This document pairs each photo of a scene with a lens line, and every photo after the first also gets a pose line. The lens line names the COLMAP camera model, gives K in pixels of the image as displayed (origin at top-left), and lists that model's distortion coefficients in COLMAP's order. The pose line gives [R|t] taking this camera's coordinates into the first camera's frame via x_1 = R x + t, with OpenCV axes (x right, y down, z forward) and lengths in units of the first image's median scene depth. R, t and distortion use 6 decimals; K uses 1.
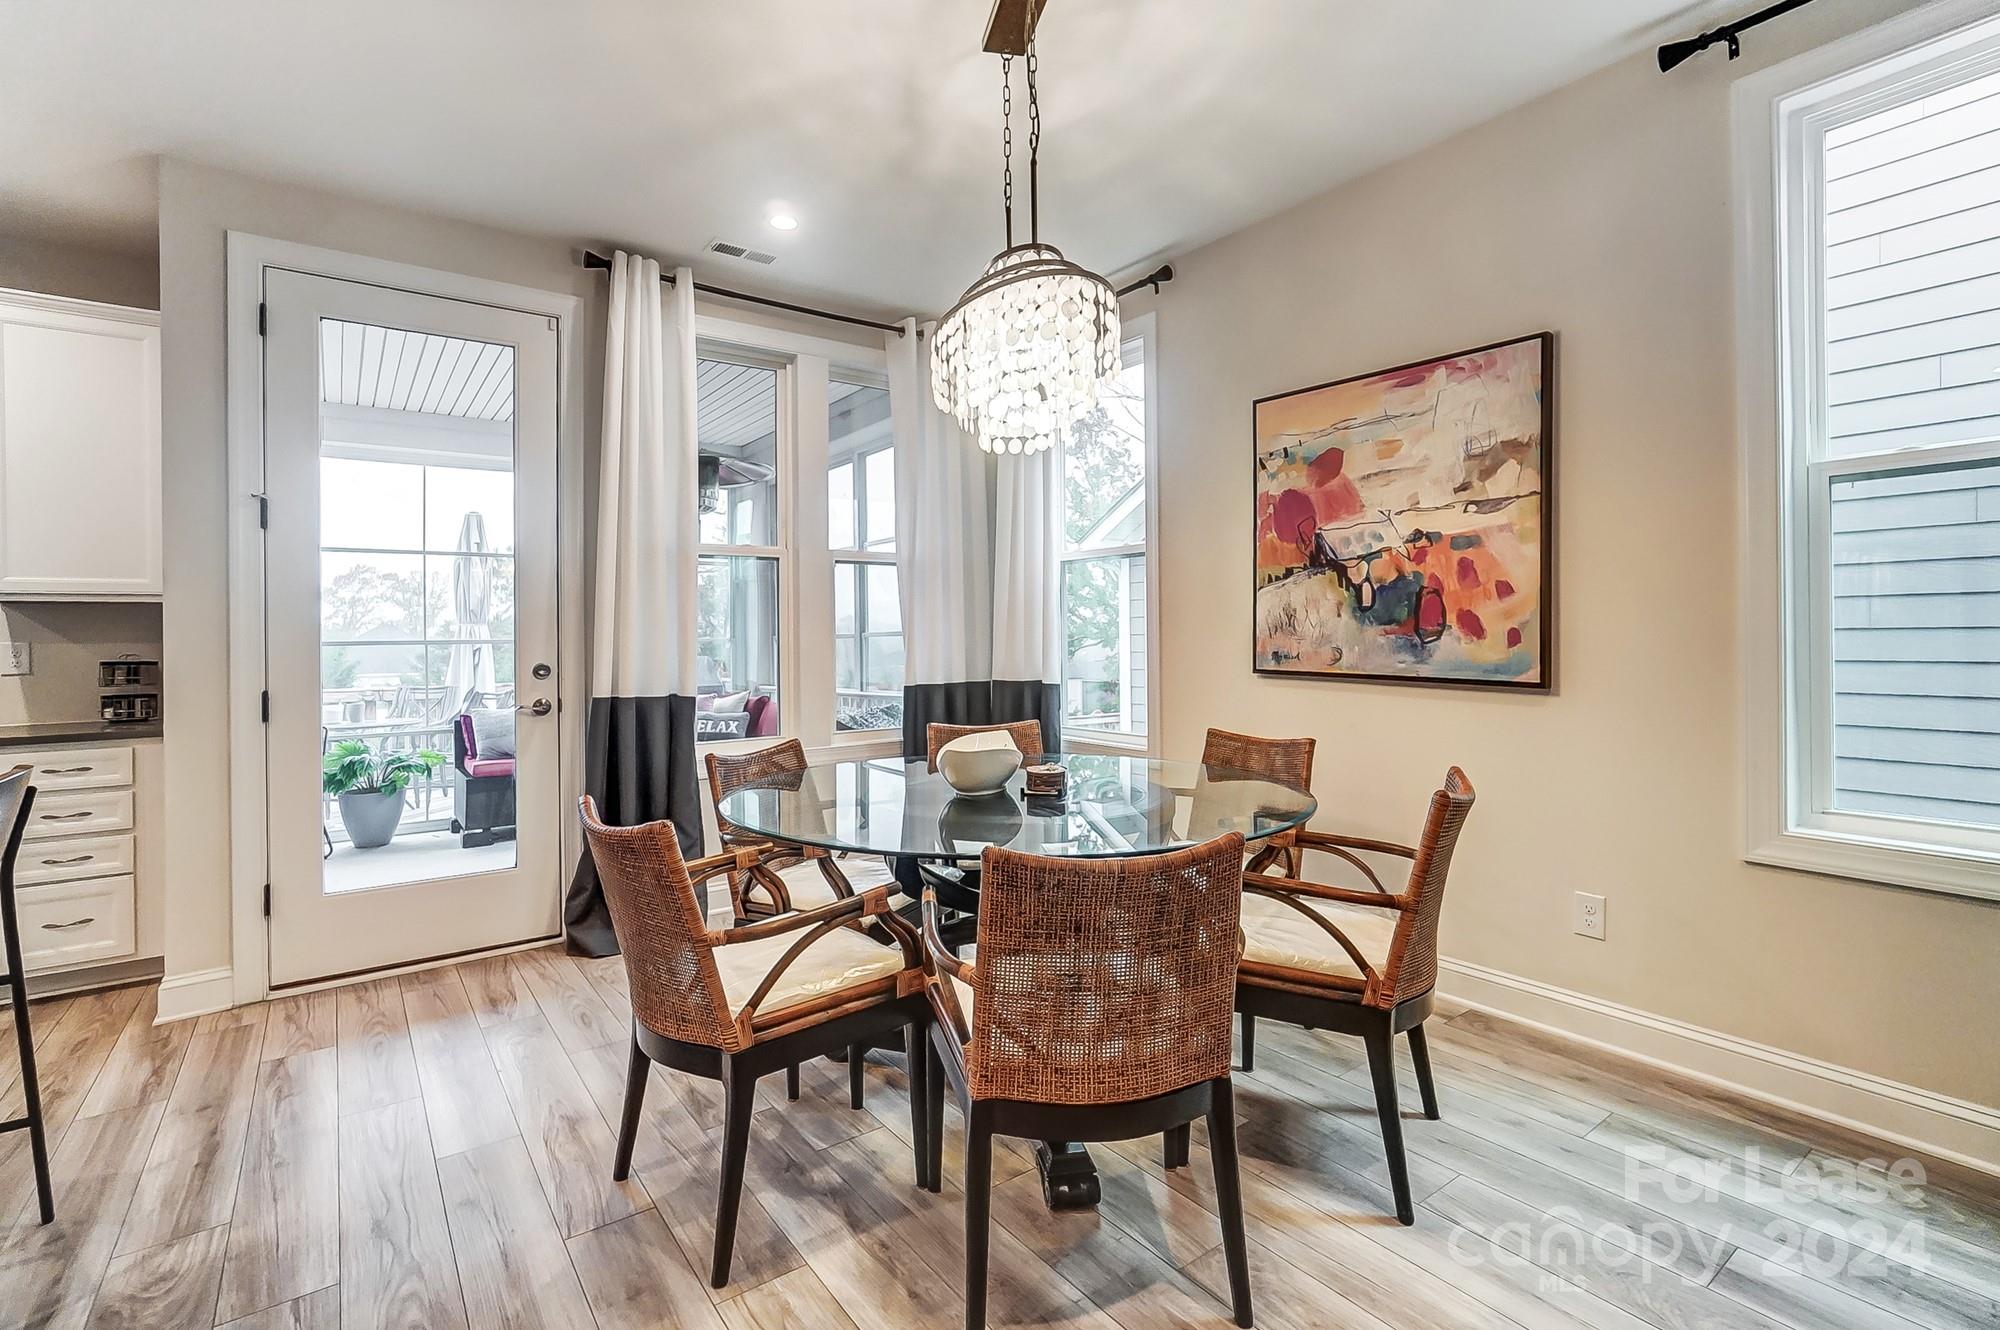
lens RADIAL K [[900.2, 0, 999.8], [0, 900.2, 631.7], [0, 0, 1]] dist [-0.022963, 0.009233]
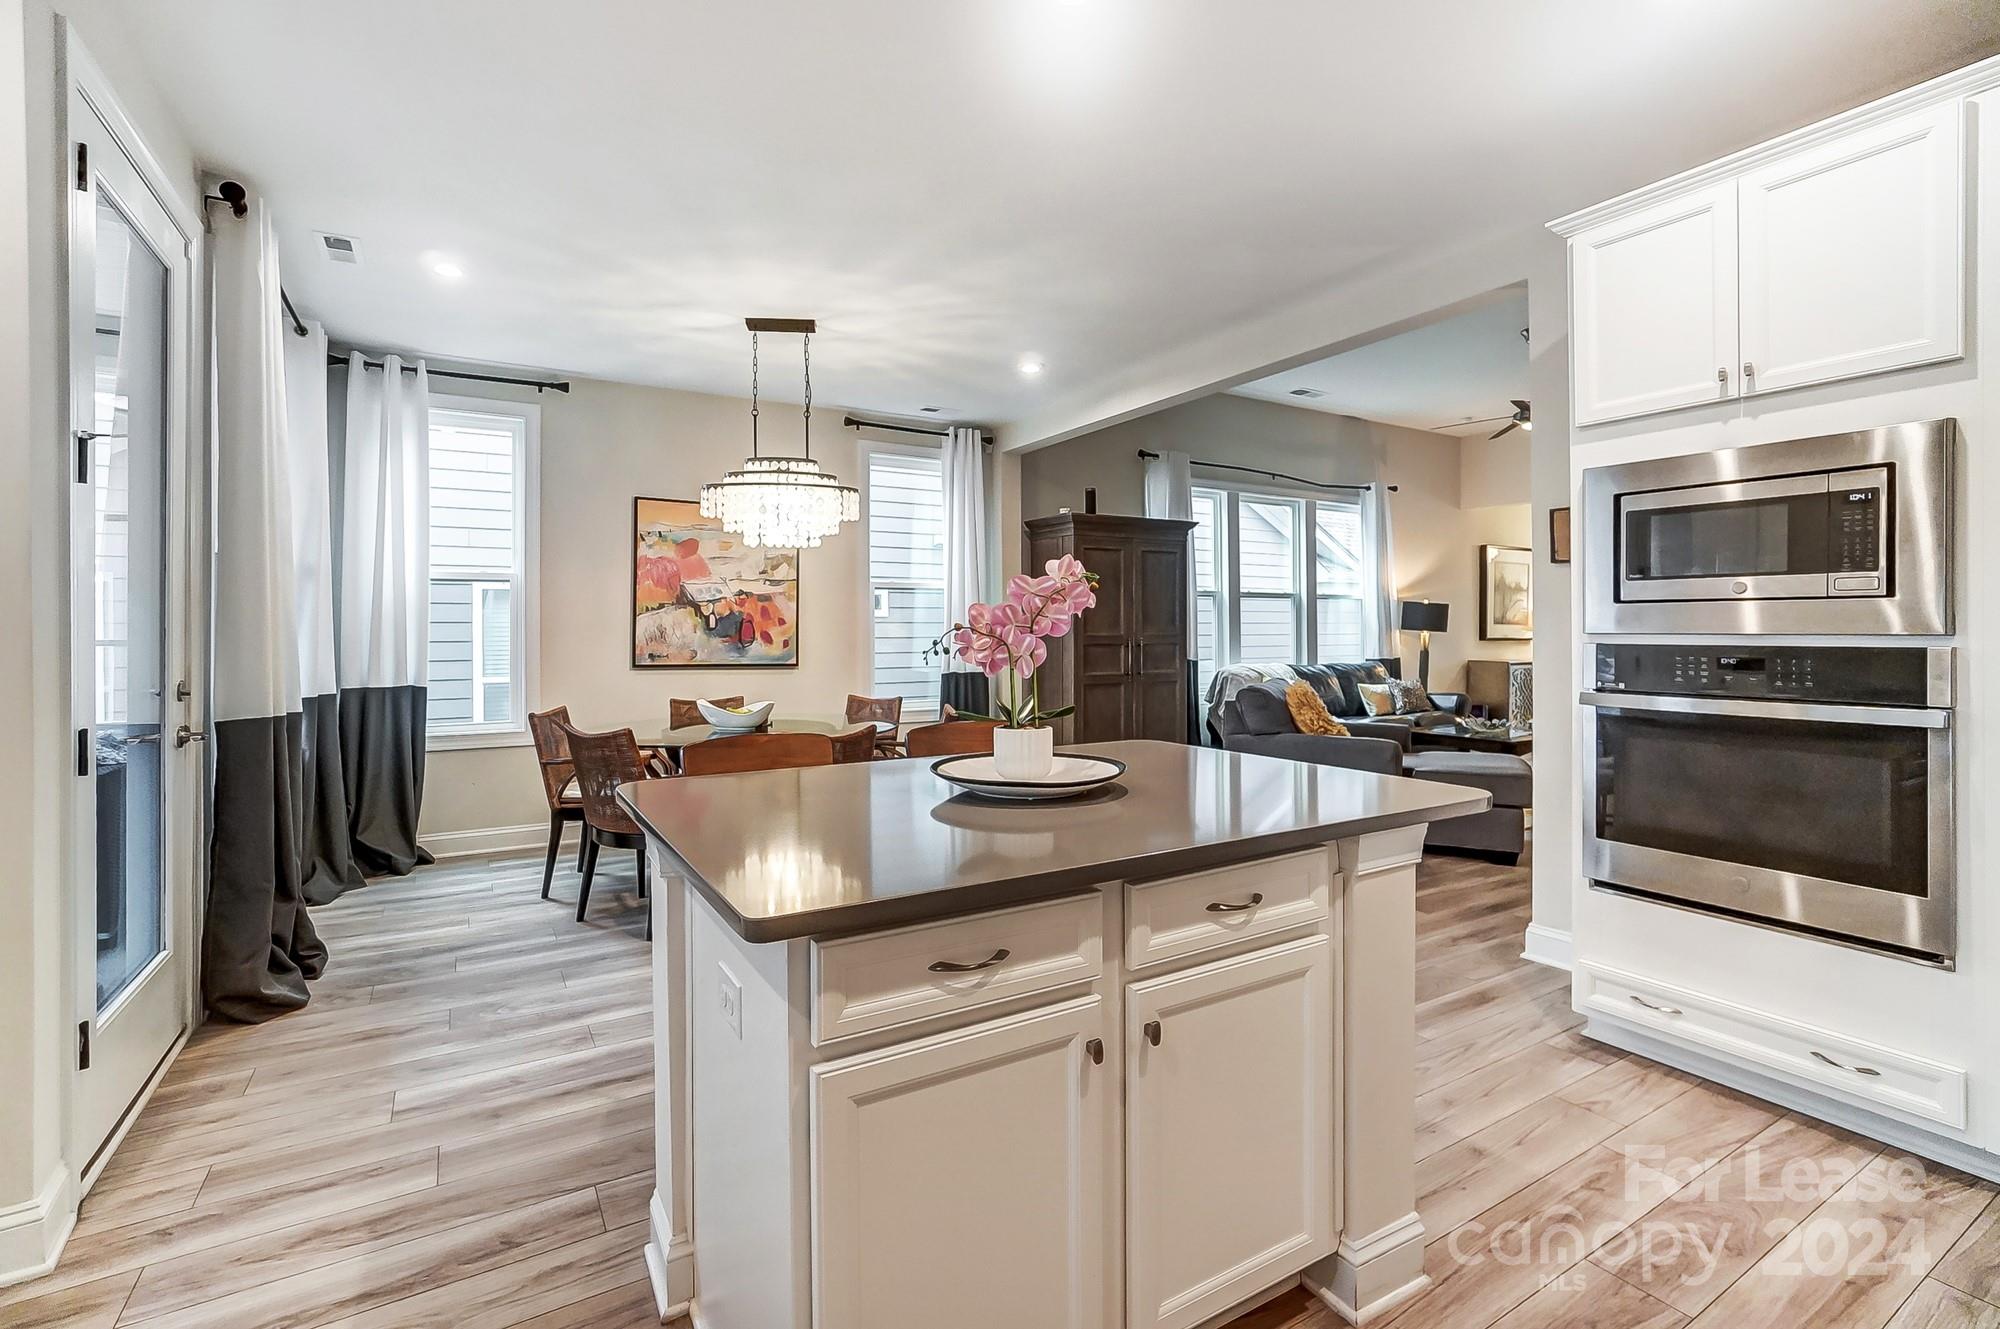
lens RADIAL K [[900.2, 0, 990.4], [0, 900.2, 618.5], [0, 0, 1]] dist [-0.022963, 0.009233]
pose [[0.090063, 0.024654, 0.995631, -1.413445], [0.004890, 0.999671, -0.025197, 0.002473], [-0.995924, 0.007138, 0.089913, 0.263604]]
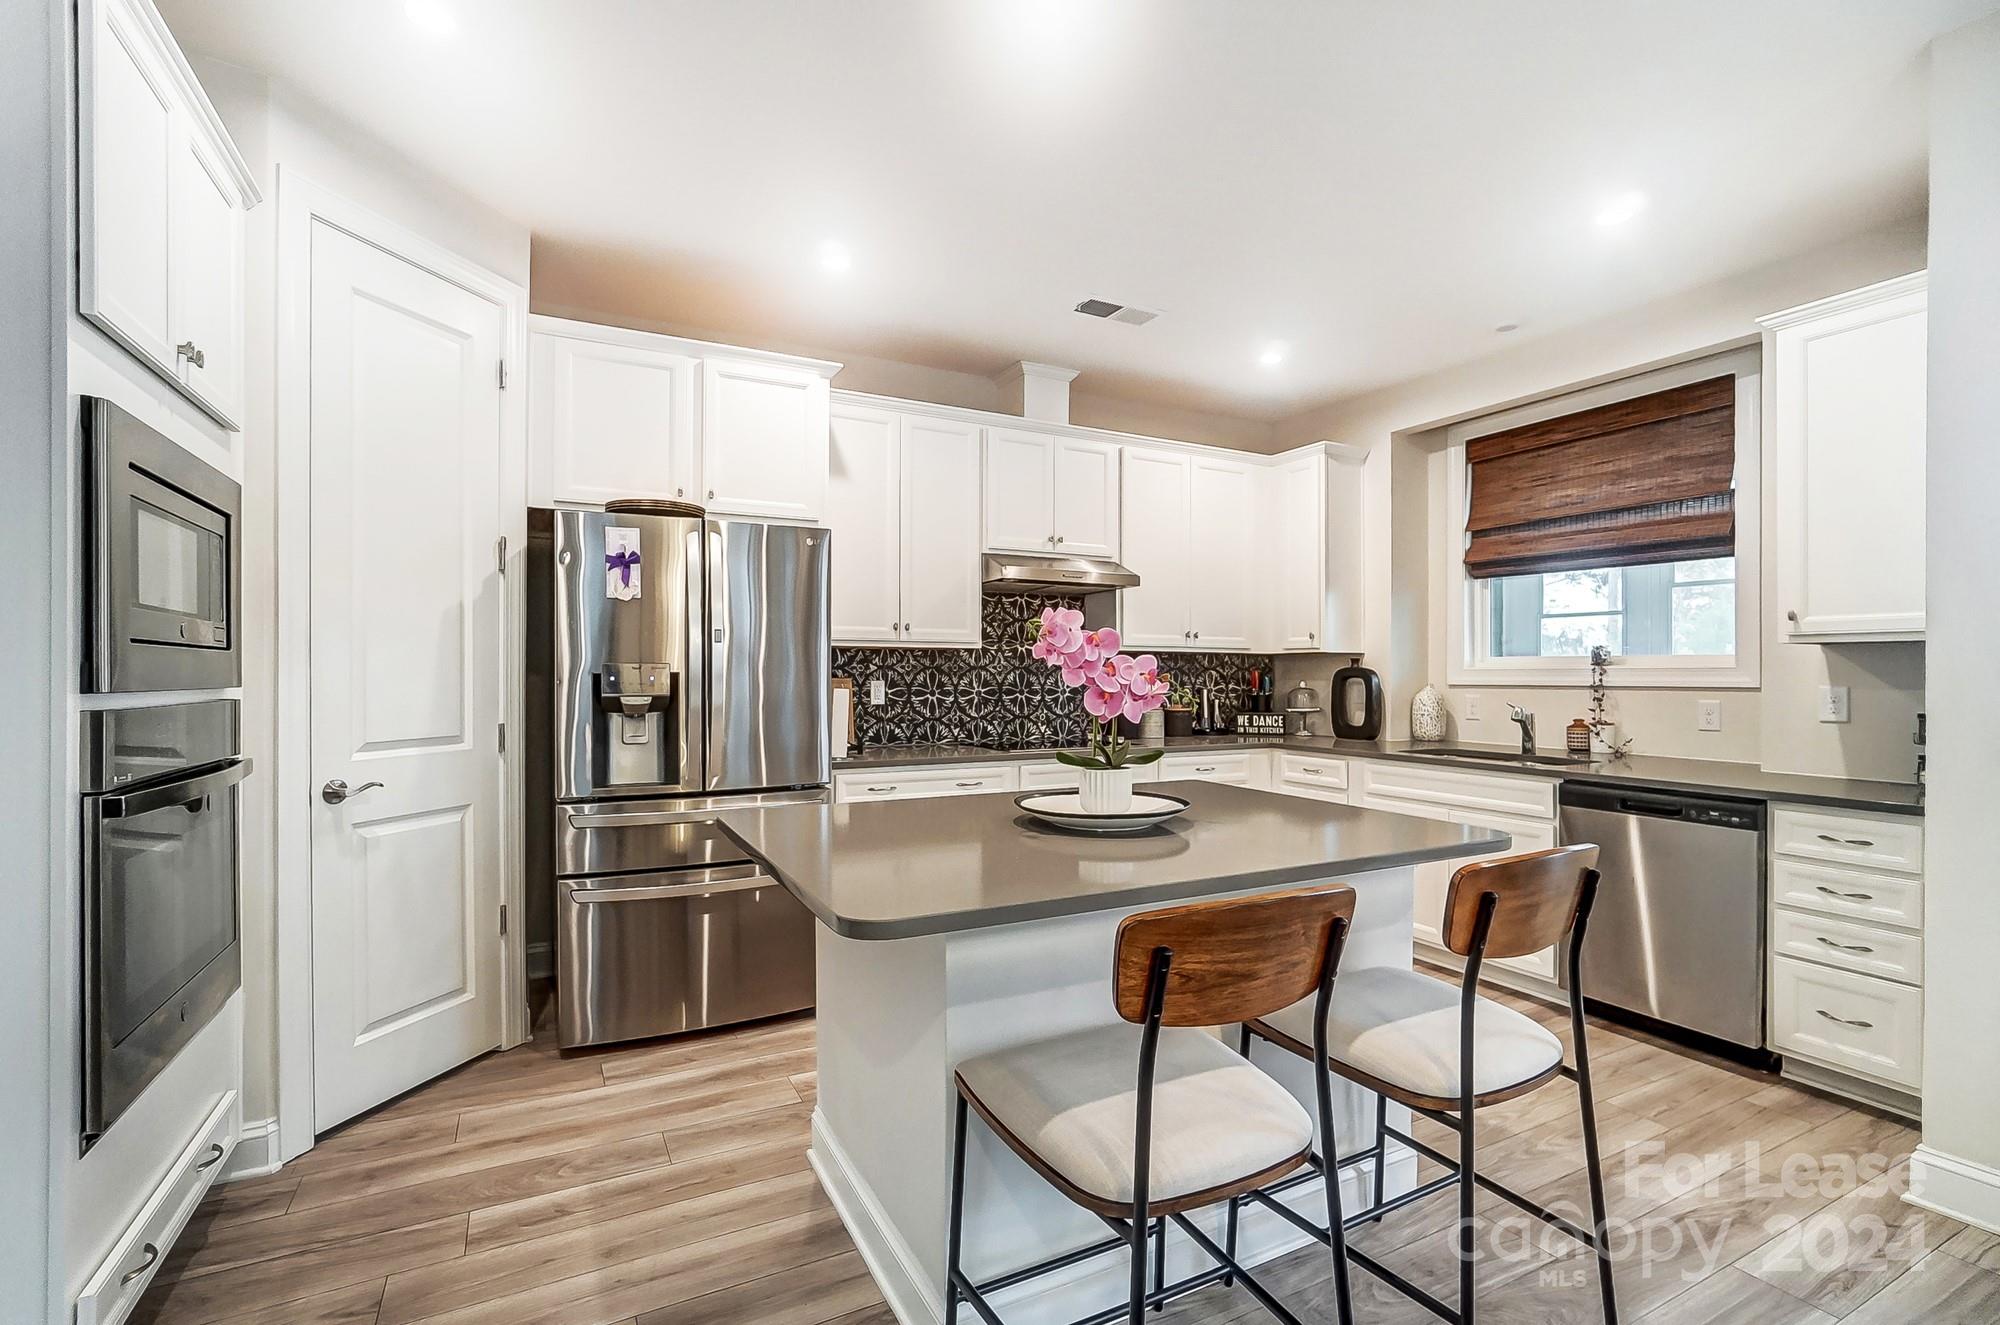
lens RADIAL K [[900.2, 0, 981.4], [0, 900.2, 673.7], [0, 0, 1]] dist [-0.022963, 0.009233]
pose [[-0.159803, 0.017335, -0.986997, -0.077006], [0.002507, 0.999850, 0.017155, -0.021293], [0.987146, 0.000267, -0.159822, 0.315761]]
